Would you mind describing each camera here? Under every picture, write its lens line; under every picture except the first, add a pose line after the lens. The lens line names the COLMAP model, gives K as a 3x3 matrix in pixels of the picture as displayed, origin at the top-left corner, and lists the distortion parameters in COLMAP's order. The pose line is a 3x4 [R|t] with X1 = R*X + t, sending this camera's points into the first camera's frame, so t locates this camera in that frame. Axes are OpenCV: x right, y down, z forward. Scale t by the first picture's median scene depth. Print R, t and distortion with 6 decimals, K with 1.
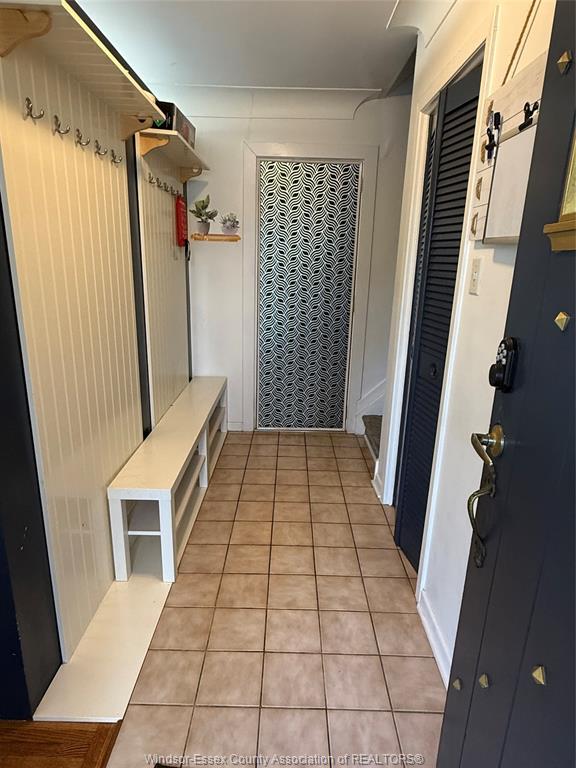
lens RADIAL K [[453.3, 0, 285.9], [0, 453.3, 383.4], [0, 0, 1]] dist [-0.017834, 0.010031]
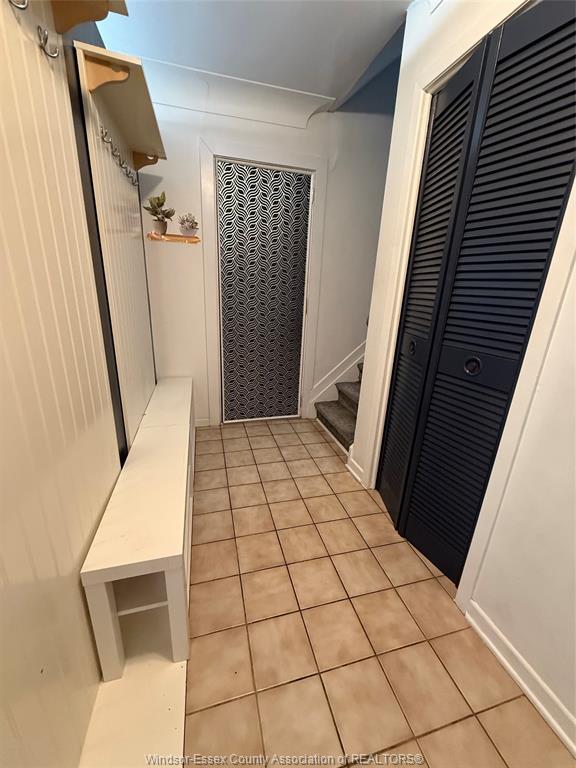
lens RADIAL K [[307.7, 0, 288.3], [0, 307.7, 382.1], [0, 0, 1]] dist [-0.002750, 0.000010]
pose [[0.962563, -0.067065, 0.262630, -0.124626], [0.056099, 0.997220, 0.049043, -0.030457], [-0.265189, -0.032473, 0.963649, 0.305966]]
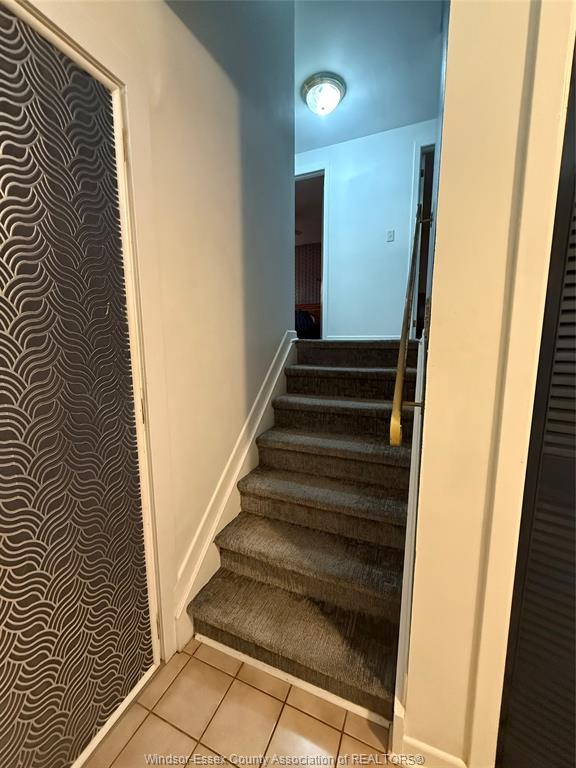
lens RADIAL K [[307.7, 0, 287.8], [0, 307.7, 384.3], [0, 0, 1]] dist [-0.002750, 0.000010]
pose [[0.395295, -0.139577, 0.907888, -0.083628], [0.257361, 0.965630, 0.036398, -0.190371], [-0.881764, 0.219267, 0.417630, 0.844640]]
